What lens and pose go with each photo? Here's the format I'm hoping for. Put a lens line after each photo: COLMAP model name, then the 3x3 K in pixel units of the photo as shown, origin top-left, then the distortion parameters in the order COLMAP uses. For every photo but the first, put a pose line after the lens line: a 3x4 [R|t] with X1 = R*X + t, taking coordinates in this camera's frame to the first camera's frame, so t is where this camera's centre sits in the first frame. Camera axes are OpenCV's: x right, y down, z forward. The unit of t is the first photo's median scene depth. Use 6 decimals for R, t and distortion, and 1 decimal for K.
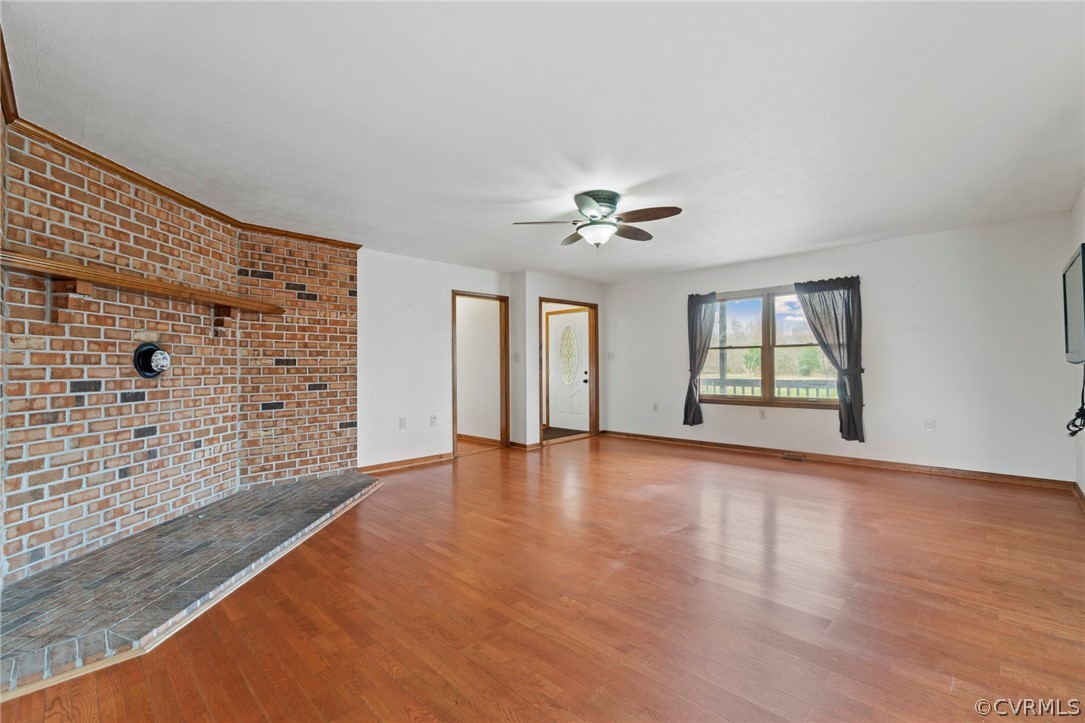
lens RADIAL K [[467.8, 0, 540.5], [0, 467.8, 362.7], [0, 0, 1]] dist [-0.002238, -0.000034]
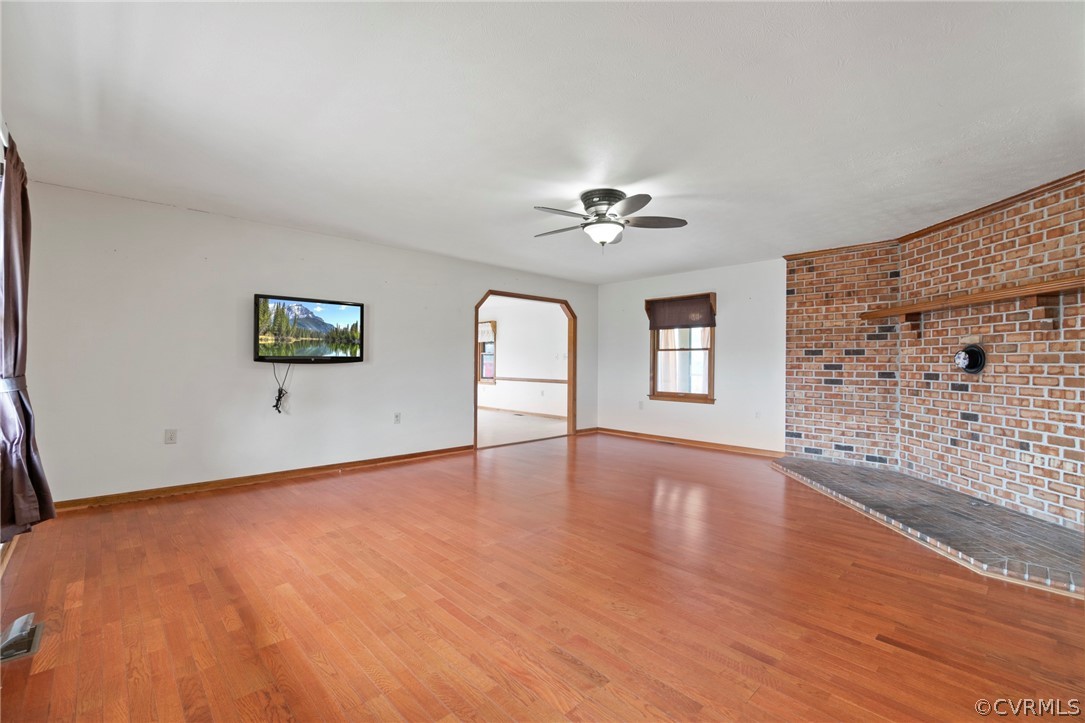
lens RADIAL K [[467.8, 0, 540.5], [0, 467.8, 362.7], [0, 0, 1]] dist [-0.002238, -0.000034]
pose [[-0.999427, 0.002026, 0.033773, 0.228165], [0.001808, 0.999977, -0.006476, 0.009128], [-0.033785, -0.006411, -0.999409, 2.055896]]
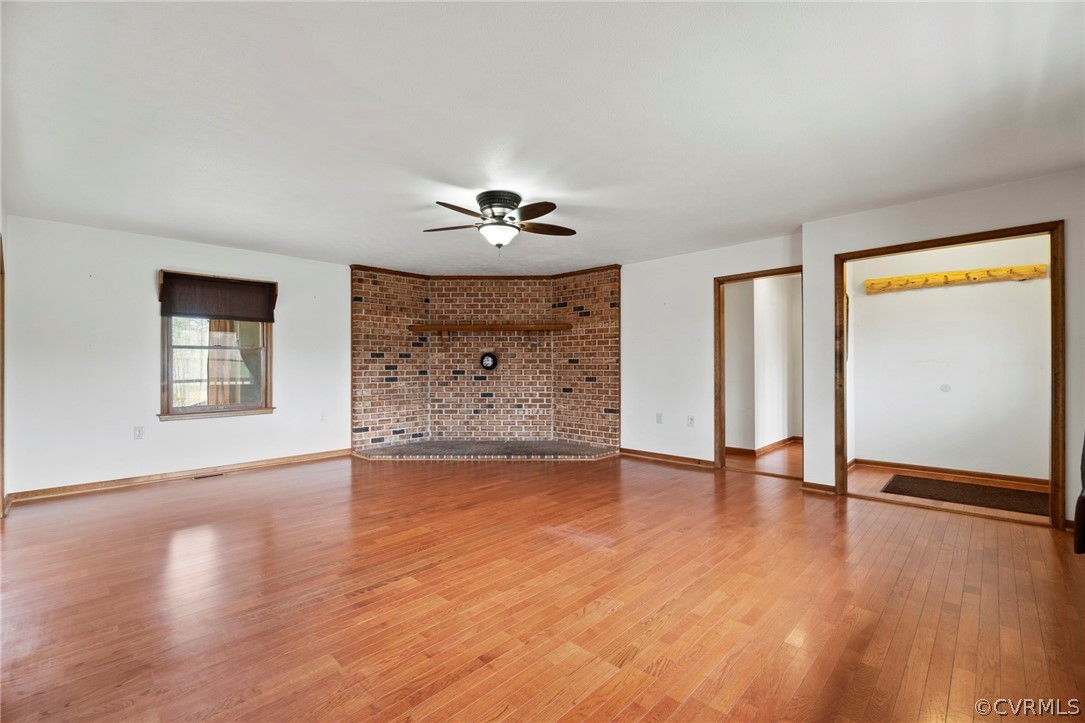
lens RADIAL K [[467.8, 0, 540.5], [0, 467.8, 362.7], [0, 0, 1]] dist [-0.002238, -0.000034]
pose [[0.009667, 0.004954, -0.999941, 1.157209], [0.010510, 0.999932, 0.005055, -0.006289], [0.999898, -0.010558, 0.009614, 1.103205]]
